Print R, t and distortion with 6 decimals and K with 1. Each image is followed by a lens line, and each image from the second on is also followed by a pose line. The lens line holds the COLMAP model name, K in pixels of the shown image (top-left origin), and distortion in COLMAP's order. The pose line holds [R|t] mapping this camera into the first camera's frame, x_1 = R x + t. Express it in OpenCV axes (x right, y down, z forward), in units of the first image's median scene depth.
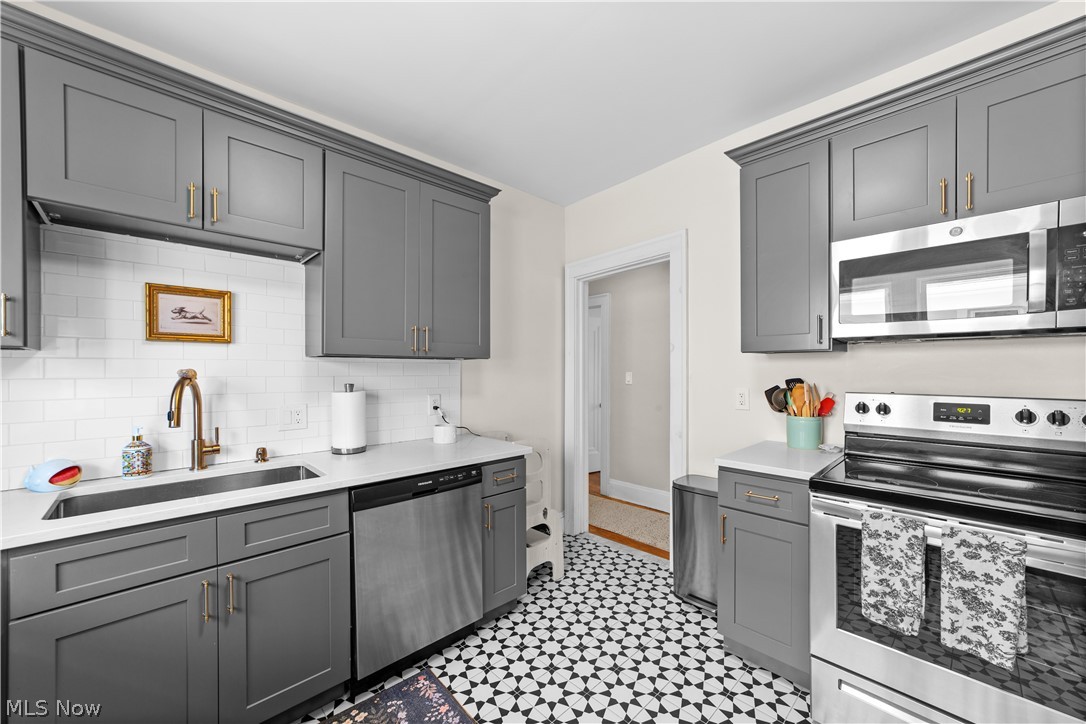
lens RADIAL K [[417.0, 0, 544.8], [0, 417.0, 364.9], [0, 0, 1]] dist [-0.011103, 0.001020]
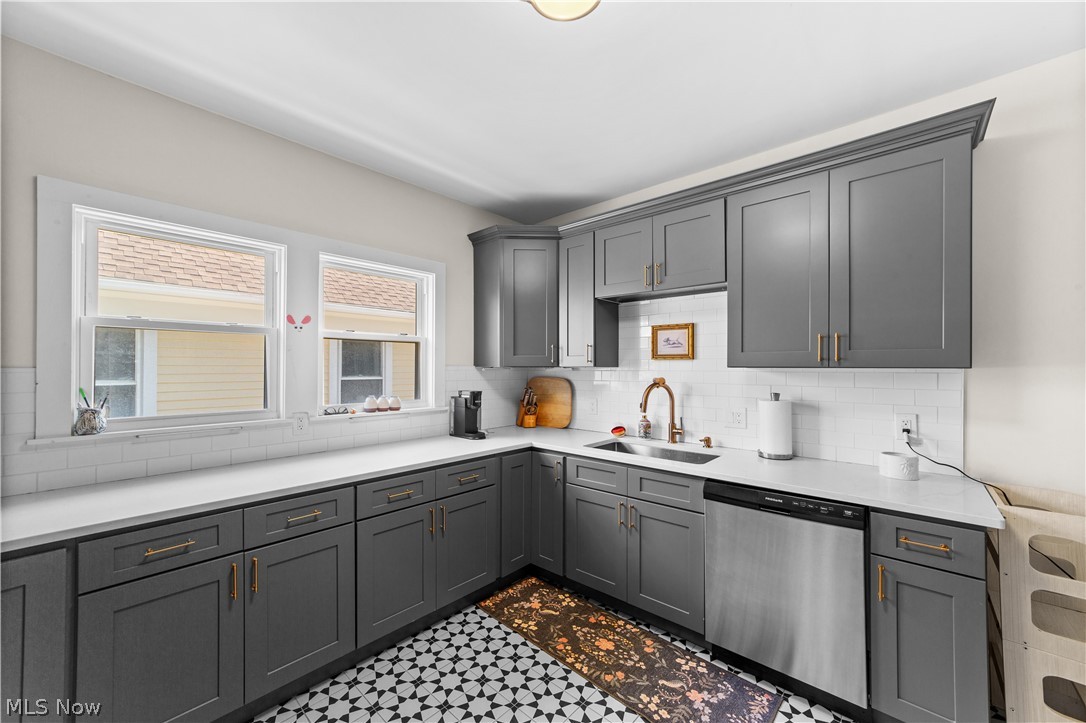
lens RADIAL K [[417.0, 0, 541.6], [0, 417.0, 363.8], [0, 0, 1]] dist [-0.011103, 0.001020]
pose [[0.065191, -0.012341, -0.997797, 0.662380], [0.006967, 0.999905, -0.011912, -0.024511], [0.997848, -0.006175, 0.065271, 0.413416]]
